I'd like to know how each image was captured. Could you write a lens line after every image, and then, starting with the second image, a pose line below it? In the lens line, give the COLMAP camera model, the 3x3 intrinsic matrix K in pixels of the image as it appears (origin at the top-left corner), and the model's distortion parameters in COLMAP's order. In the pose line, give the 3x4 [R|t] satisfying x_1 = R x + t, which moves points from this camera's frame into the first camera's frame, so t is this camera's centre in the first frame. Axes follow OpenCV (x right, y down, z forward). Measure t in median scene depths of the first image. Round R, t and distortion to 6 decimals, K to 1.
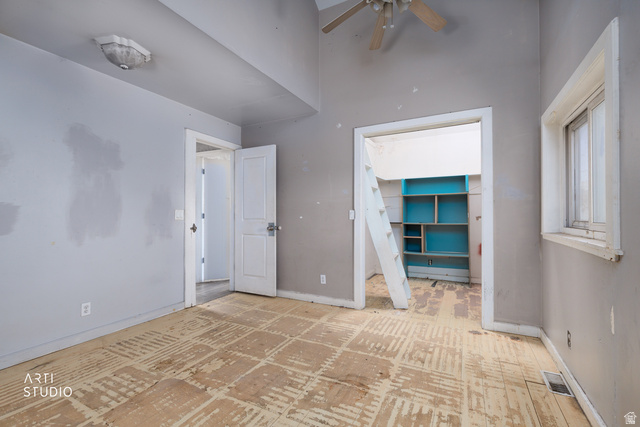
lens RADIAL K [[284.7, 0, 320.4], [0, 284.7, 214.8], [0, 0, 1]] dist [0.002777, 0.000009]
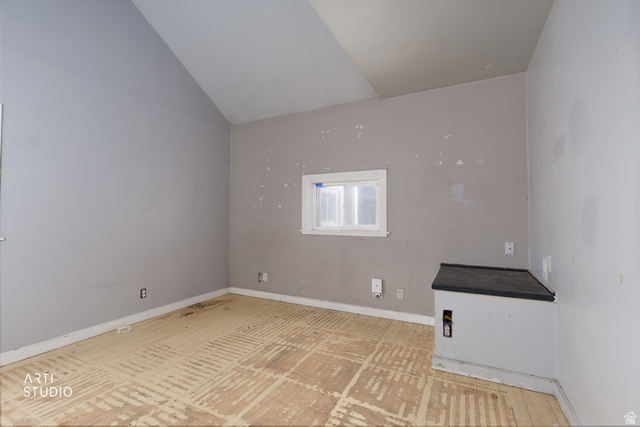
lens RADIAL K [[284.7, 0, 320.3], [0, 284.7, 215.0], [0, 0, 1]] dist [0.002777, 0.000009]
pose [[-0.999969, 0.001921, -0.007608, -0.658682], [0.002016, 0.999919, -0.012590, 0.008315], [0.007584, -0.012605, -0.999892, 2.019549]]
